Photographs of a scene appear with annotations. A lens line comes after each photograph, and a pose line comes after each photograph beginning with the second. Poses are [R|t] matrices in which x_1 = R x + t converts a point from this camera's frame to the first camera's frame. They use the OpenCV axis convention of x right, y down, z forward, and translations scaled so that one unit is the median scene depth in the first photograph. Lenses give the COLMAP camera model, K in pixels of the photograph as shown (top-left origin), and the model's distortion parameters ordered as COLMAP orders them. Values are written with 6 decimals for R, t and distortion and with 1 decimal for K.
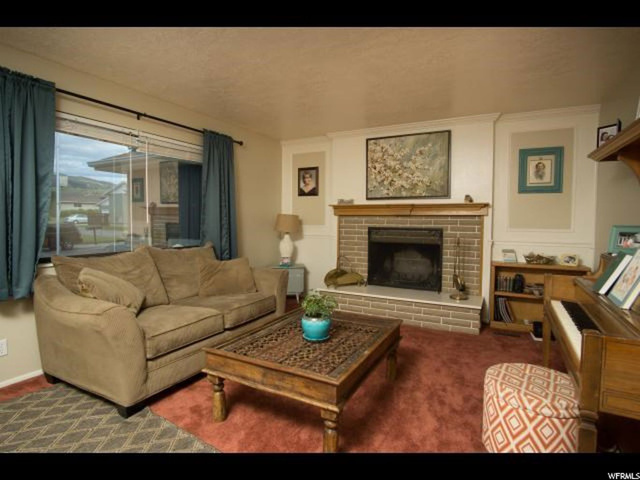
lens RADIAL K [[346.0, 0, 319.4], [0, 346.0, 236.2], [0, 0, 1]] dist [-0.021393, 0.003668]
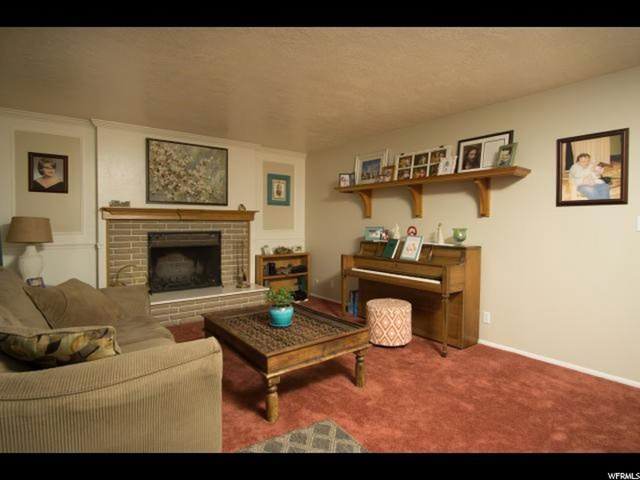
lens RADIAL K [[346.0, 0, 320.4], [0, 346.0, 238.4], [0, 0, 1]] dist [-0.021393, 0.003668]
pose [[0.403694, -0.042993, 0.913883, -0.560123], [0.044299, 0.998642, 0.027413, -0.015166], [-0.913821, 0.029417, 0.405051, 0.210471]]
